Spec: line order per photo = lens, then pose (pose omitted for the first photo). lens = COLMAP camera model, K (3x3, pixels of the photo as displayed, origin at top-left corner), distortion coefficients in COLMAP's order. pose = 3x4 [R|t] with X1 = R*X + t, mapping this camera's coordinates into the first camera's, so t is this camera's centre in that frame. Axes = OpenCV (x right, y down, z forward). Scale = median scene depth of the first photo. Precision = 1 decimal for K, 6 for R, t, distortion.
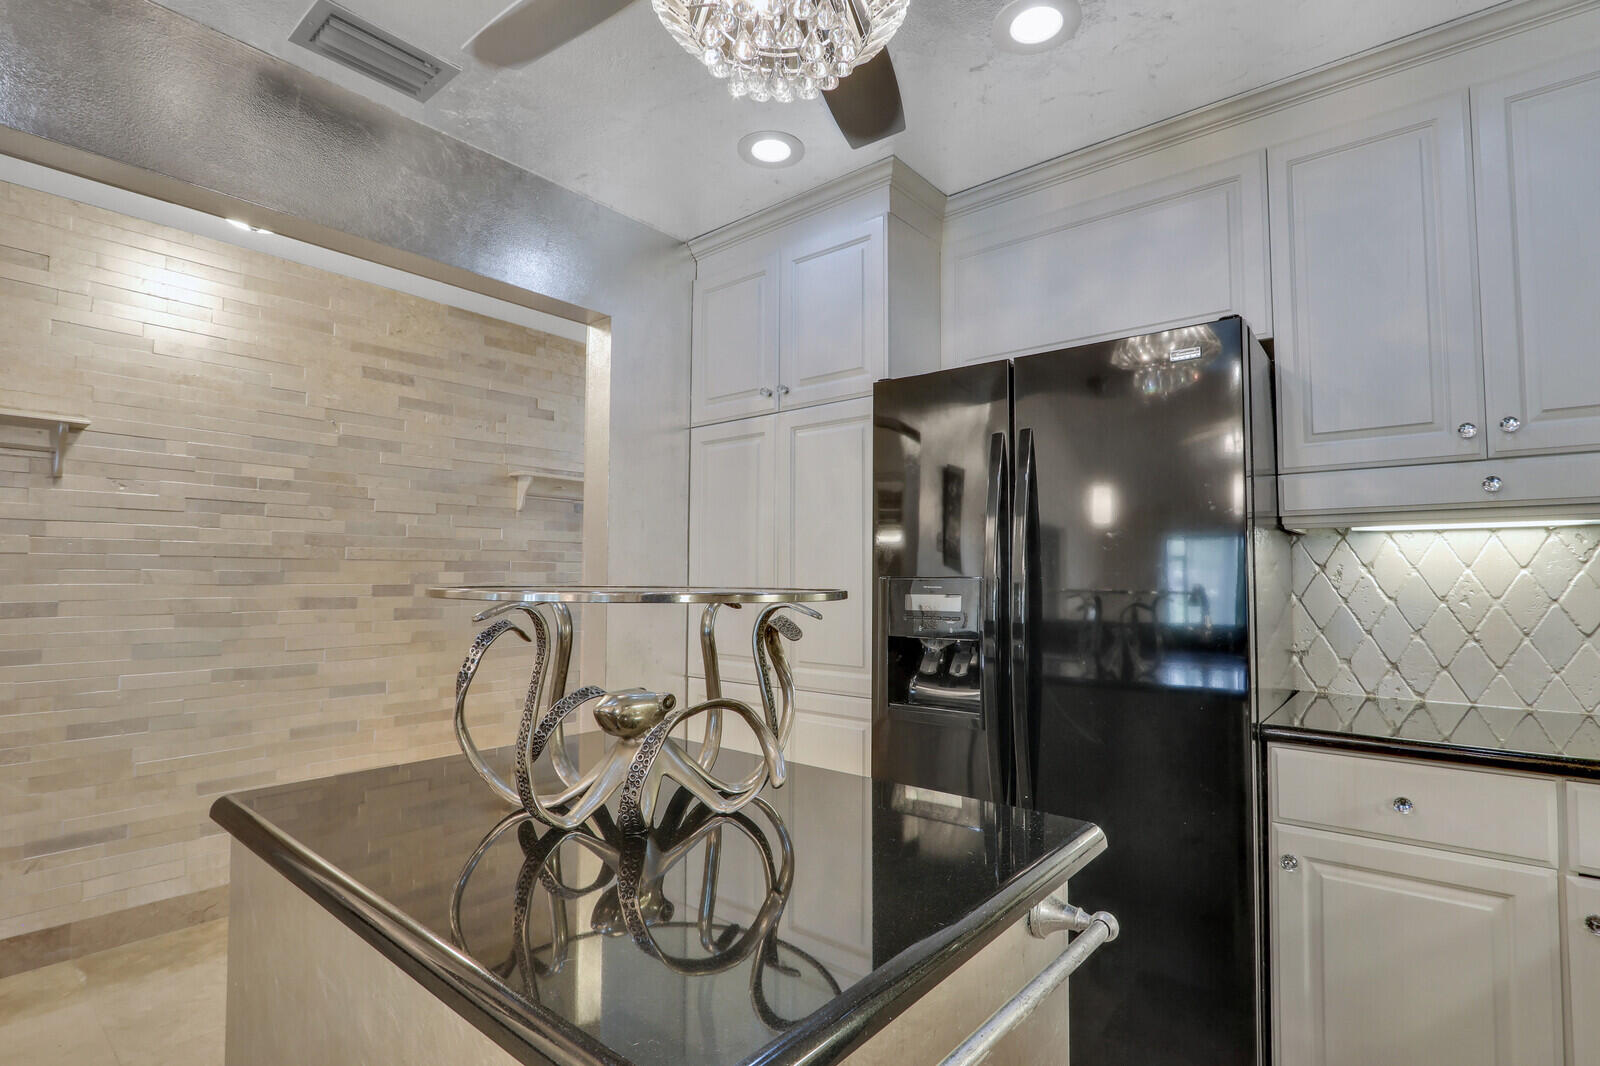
lens RADIAL K [[771.8, 0, 808.3], [0, 771.8, 547.4], [0, 0, 1]] dist [-0.009794, 0.001585]
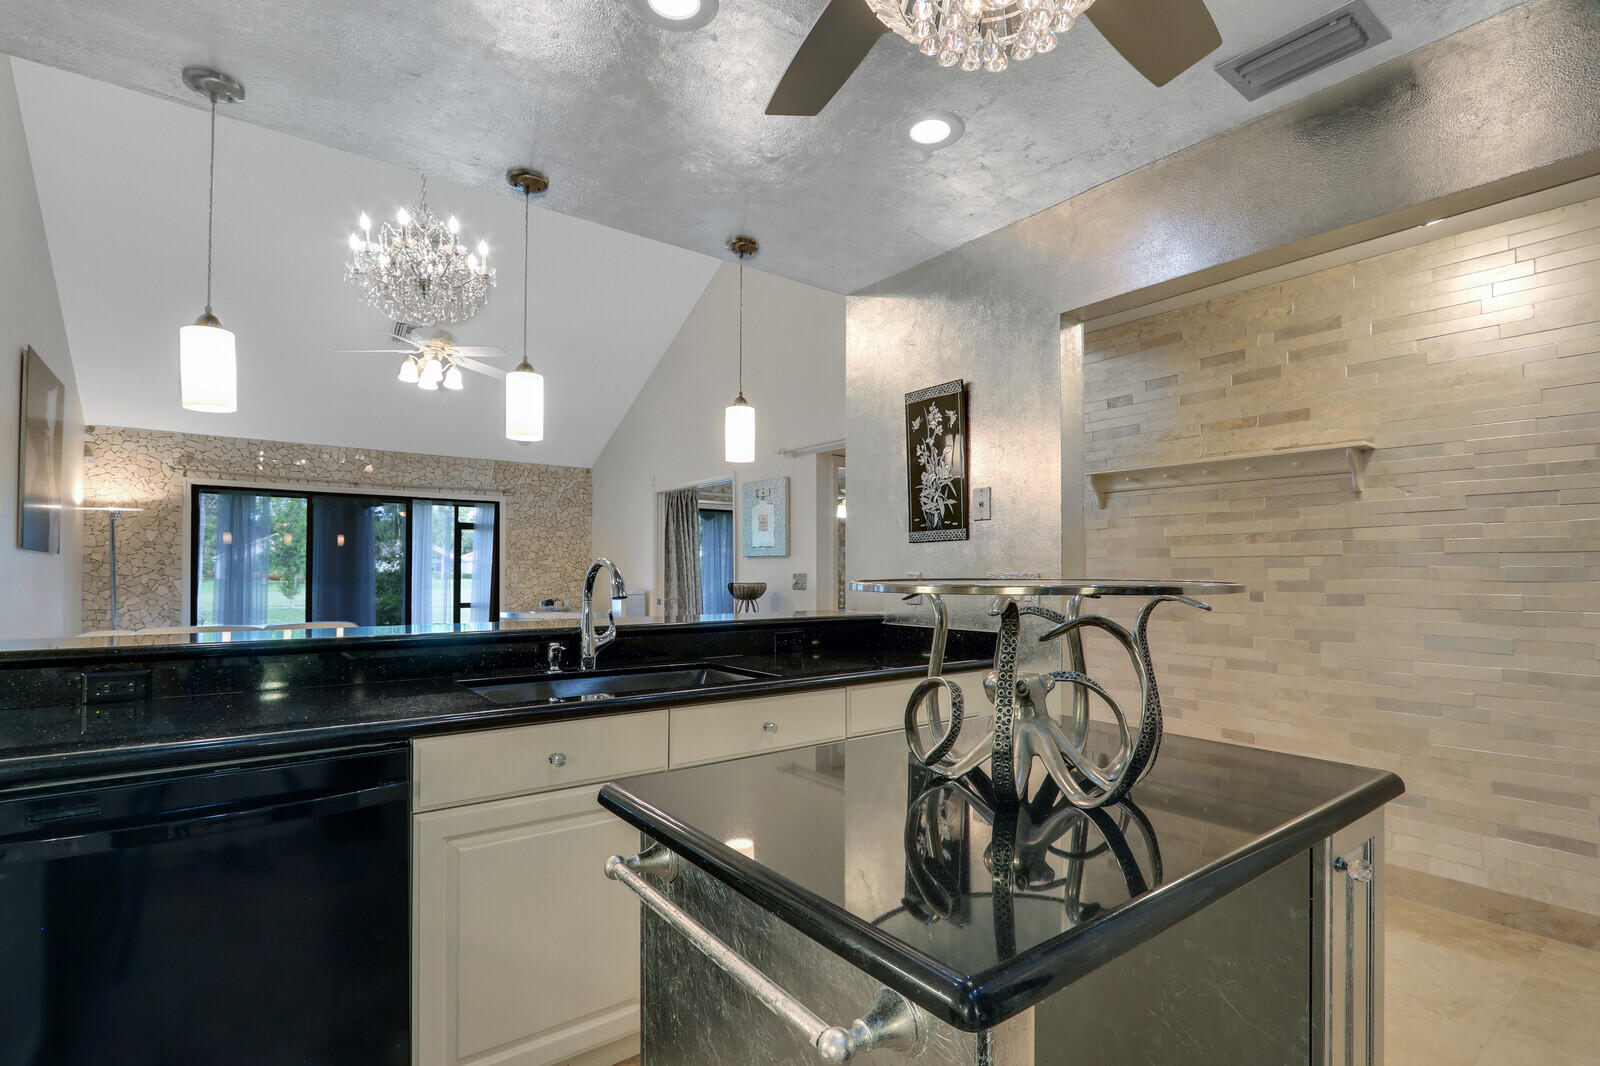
lens RADIAL K [[771.8, 0, 826.5], [0, 771.8, 565.7], [0, 0, 1]] dist [-0.009794, 0.001585]
pose [[-0.204516, -0.012706, -0.978781, 0.361289], [0.036424, 0.999124, -0.020581, 0.018456], [0.978185, -0.039860, -0.203875, 0.379689]]
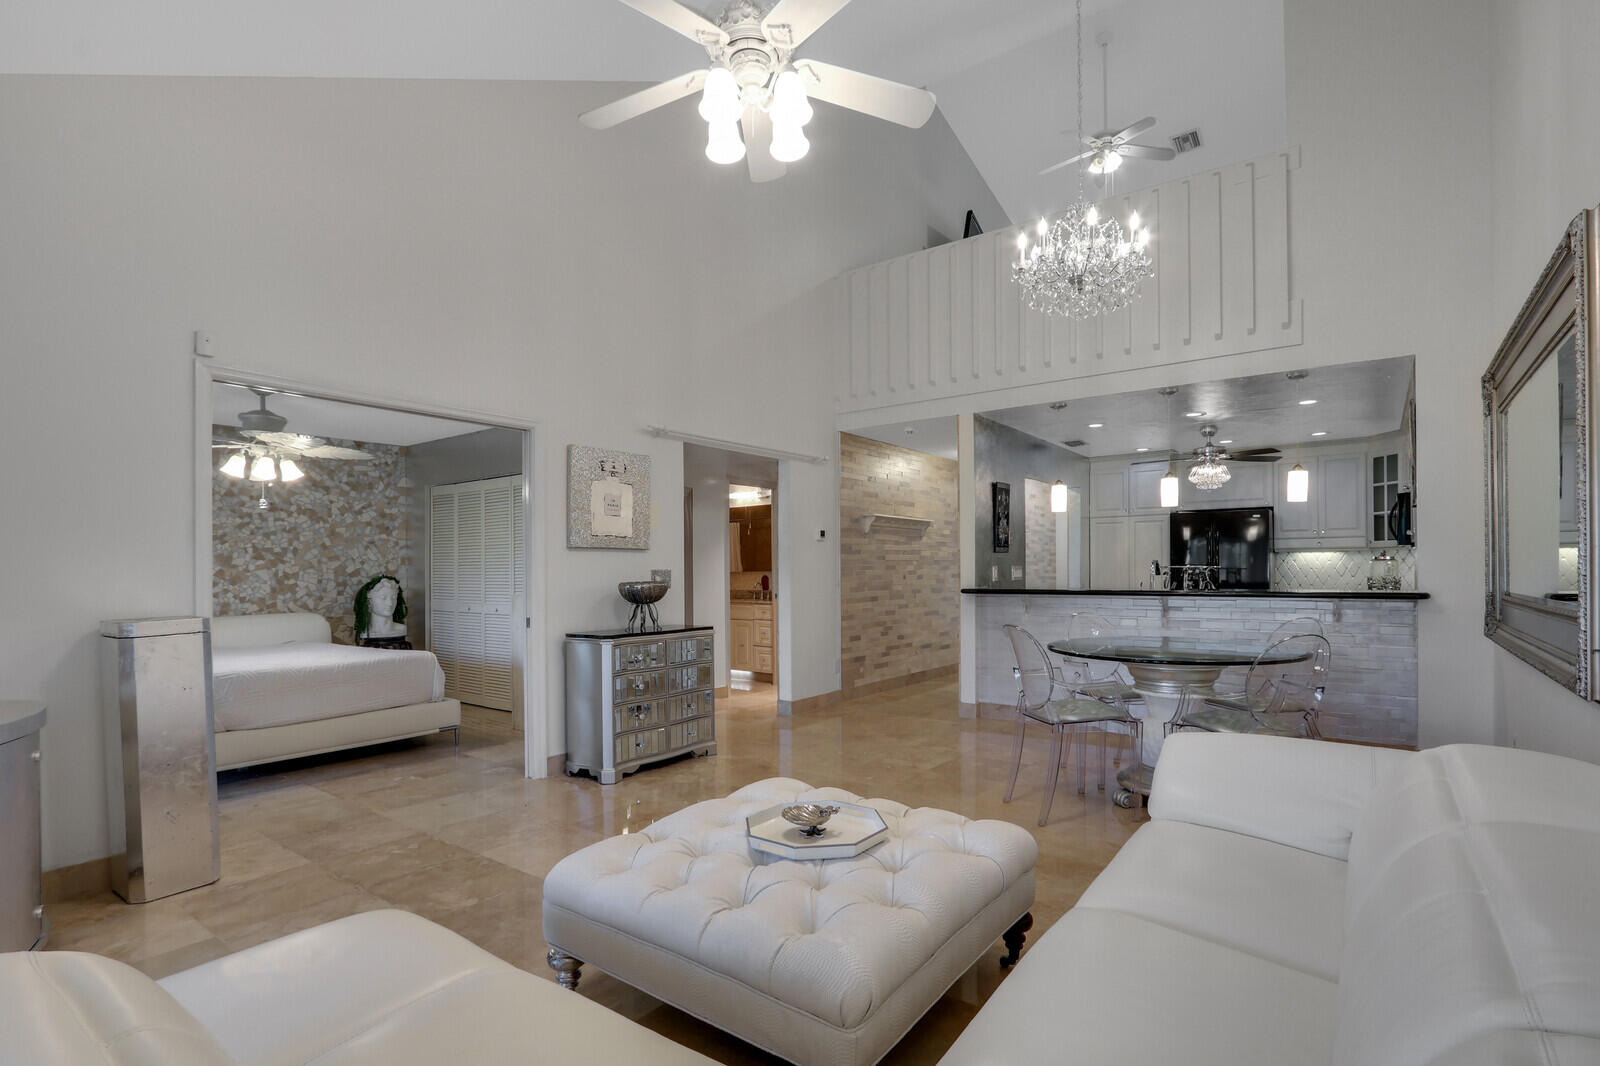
lens RADIAL K [[771.8, 0, 793.5], [0, 771.8, 567.9], [0, 0, 1]] dist [-0.009794, 0.001585]
pose [[0.998366, -0.011344, 0.056004, -1.608221], [0.009267, 0.999265, 0.037204, -0.085866], [-0.056385, -0.036624, 0.997737, -2.181485]]
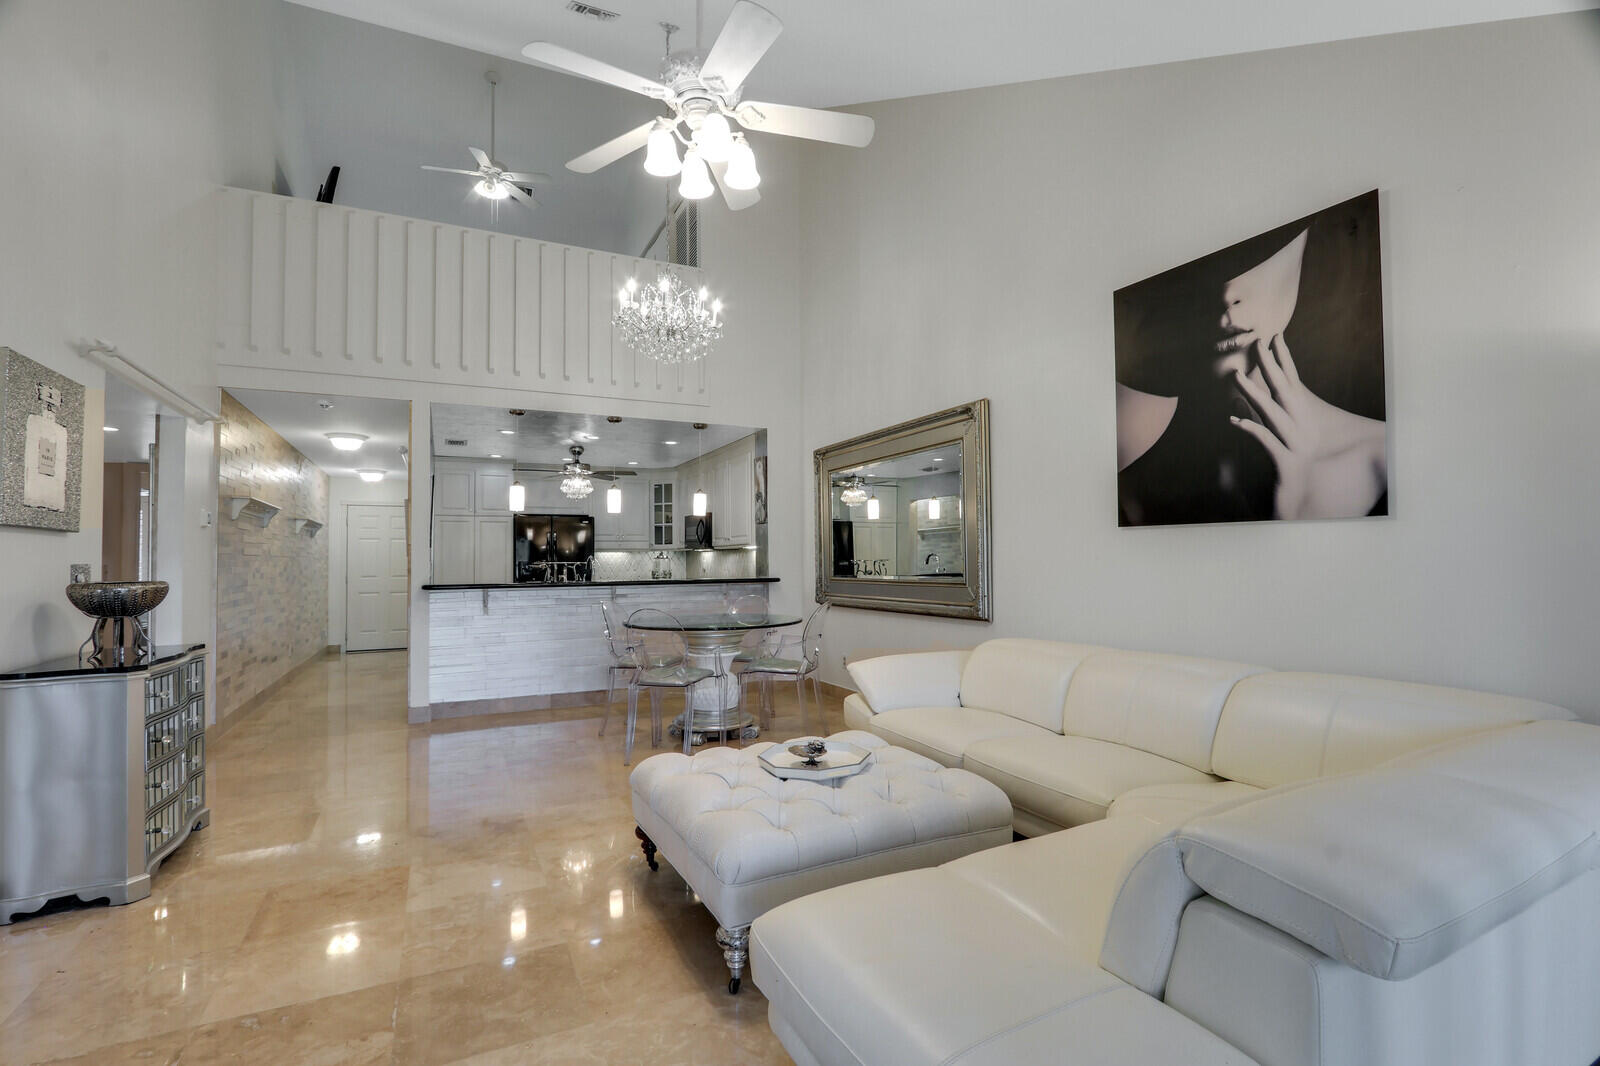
lens RADIAL K [[771.8, 0, 802.1], [0, 771.8, 539.3], [0, 0, 1]] dist [-0.009794, 0.001585]
pose [[0.388314, 0.018842, 0.921335, -2.540189], [-0.024965, 0.999639, -0.009921, -0.068310], [-0.921189, -0.019149, 0.388644, -1.753890]]
